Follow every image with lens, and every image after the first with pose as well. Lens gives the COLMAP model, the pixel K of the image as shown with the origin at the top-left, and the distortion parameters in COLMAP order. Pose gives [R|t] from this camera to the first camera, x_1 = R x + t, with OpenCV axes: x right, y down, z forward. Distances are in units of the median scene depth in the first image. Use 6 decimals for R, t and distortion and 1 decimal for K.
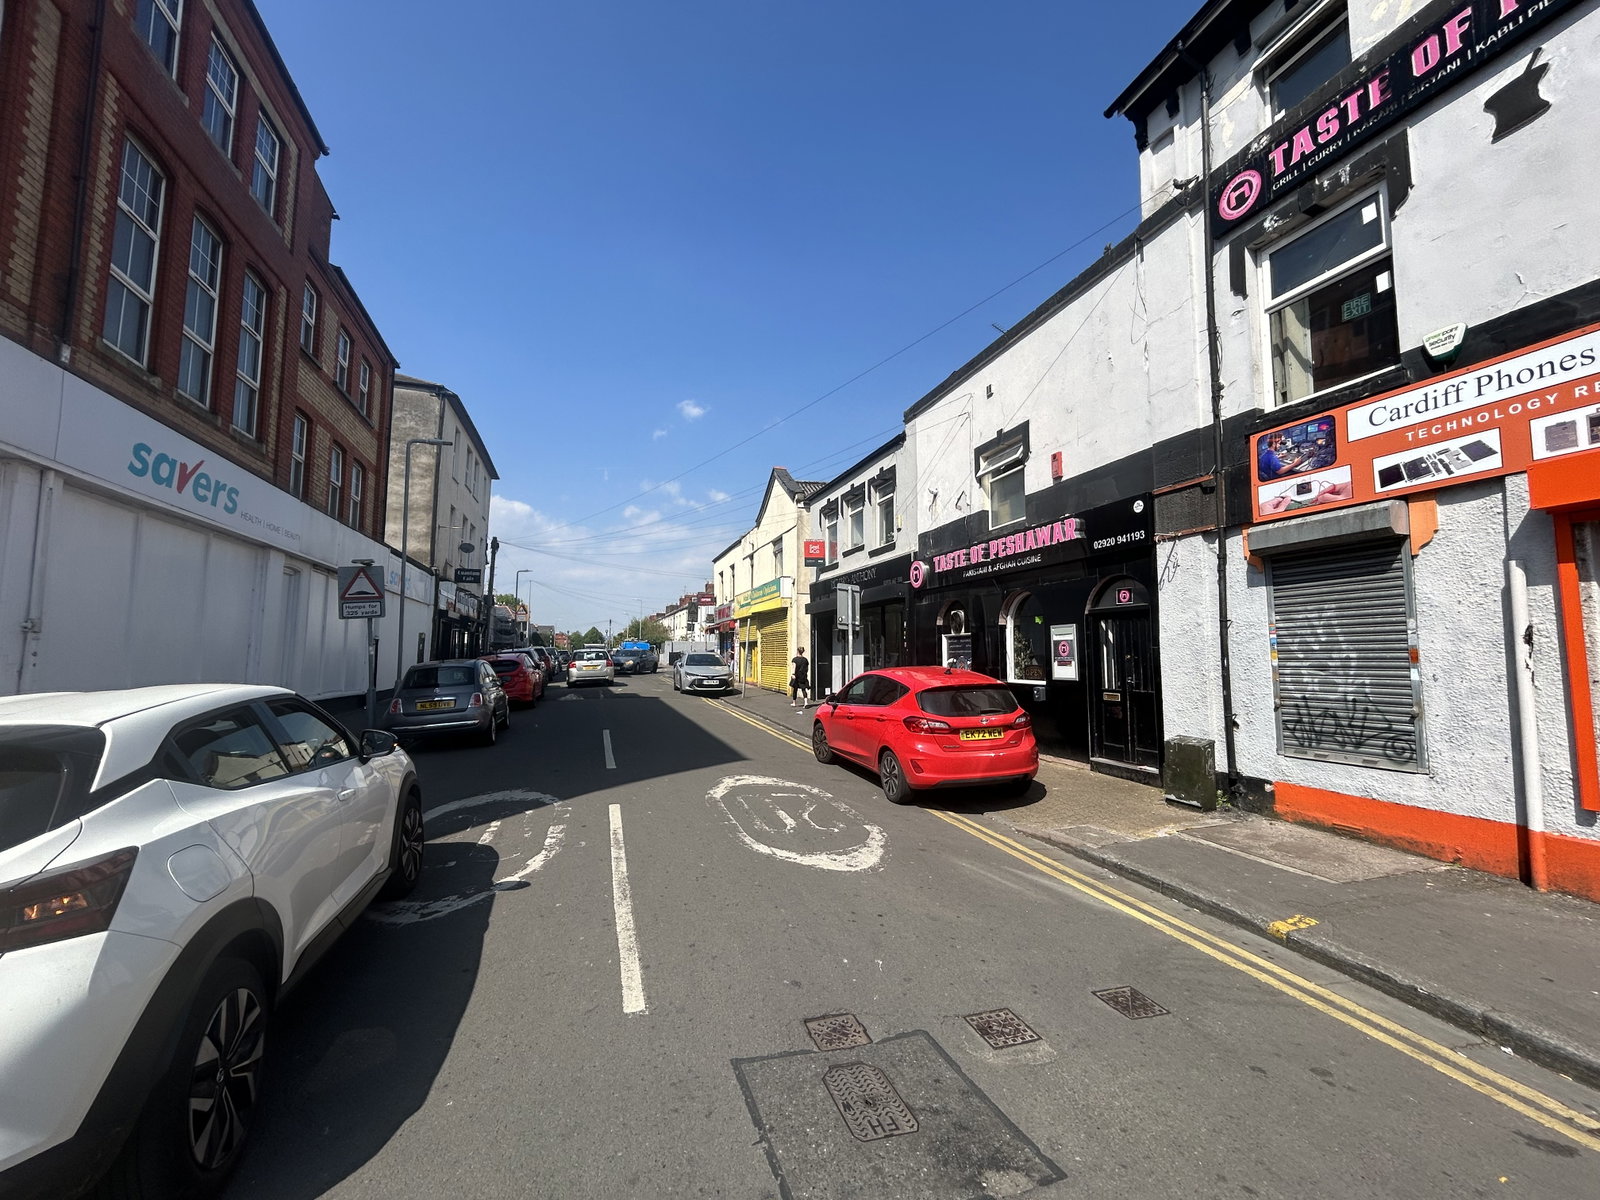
lens RADIAL K [[638.8, 0, 800.0], [0, 638.8, 600.0], [0, 0, 1]] dist [-0.001222, -0.000188]
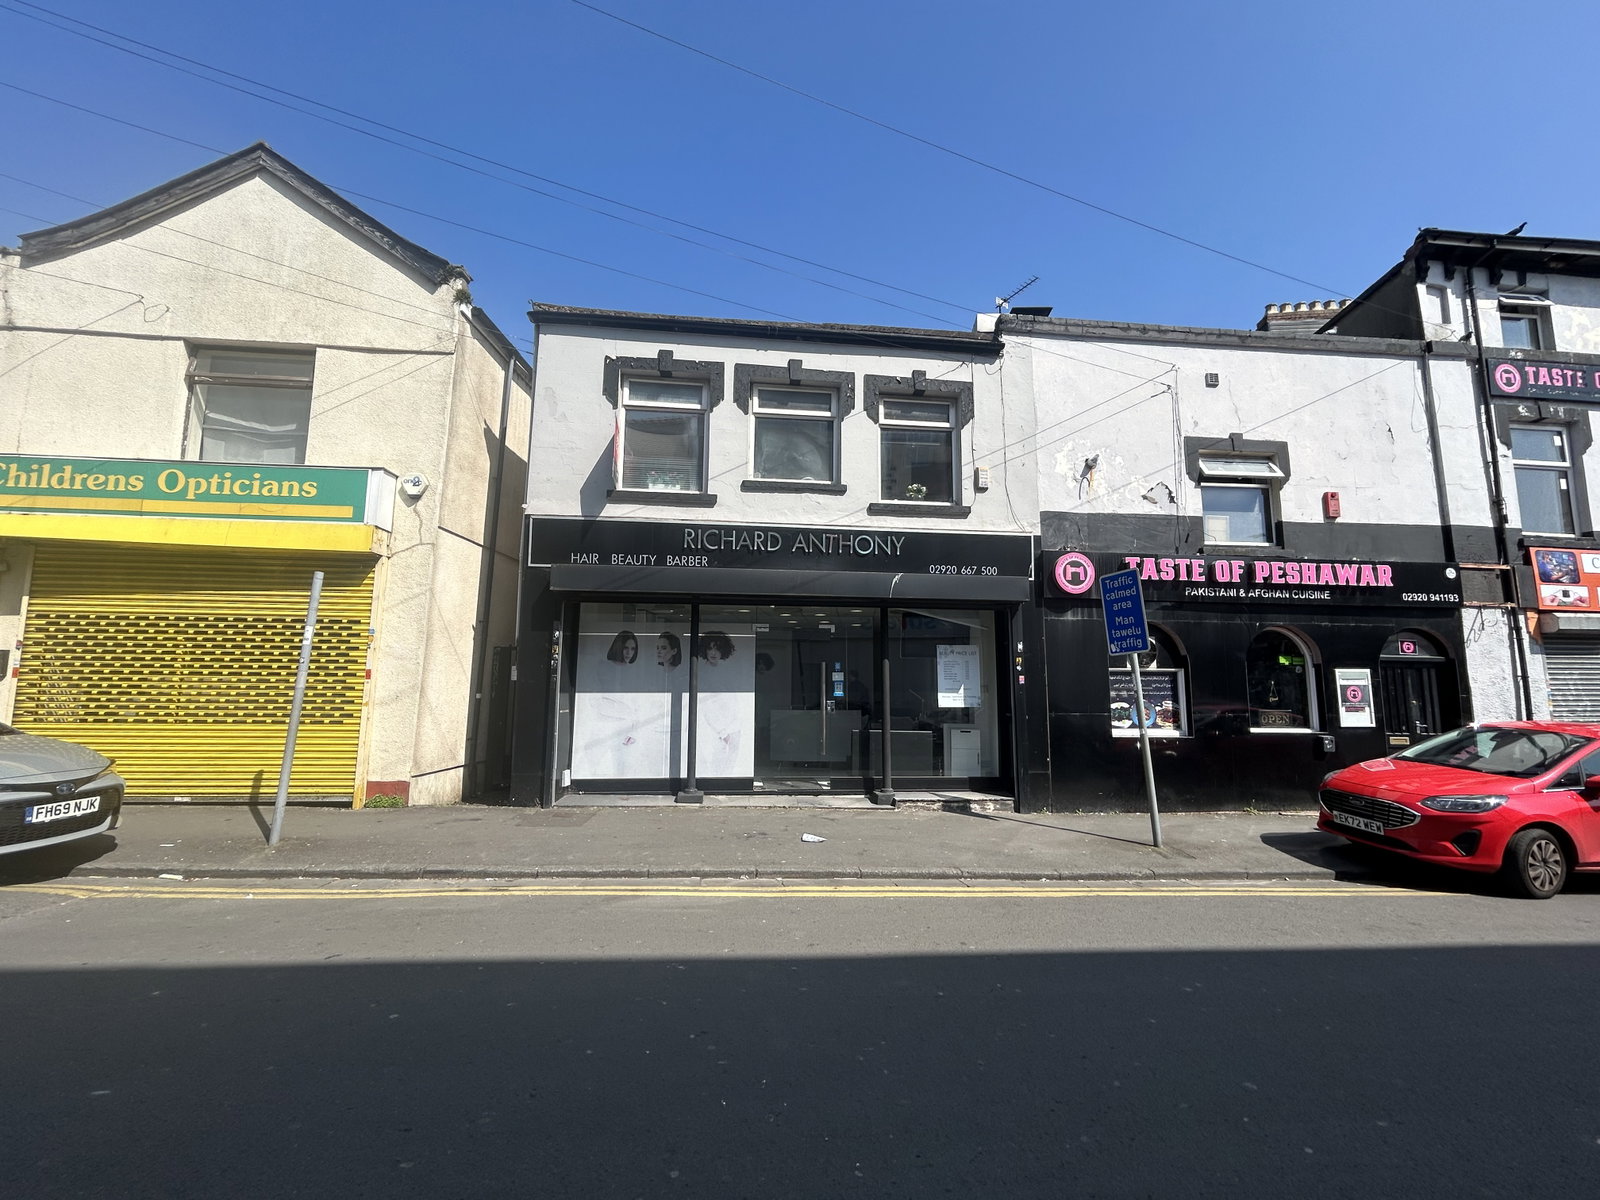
lens RADIAL K [[638.8, 0, 800.0], [0, 638.8, 600.0], [0, 0, 1]] dist [-0.001222, -0.000188]
pose [[0.225610, 0.122471, 0.966489, -0.739994], [-0.097980, 0.989889, -0.102565, 0.118737], [-0.969278, -0.071557, 0.235329, 1.623966]]
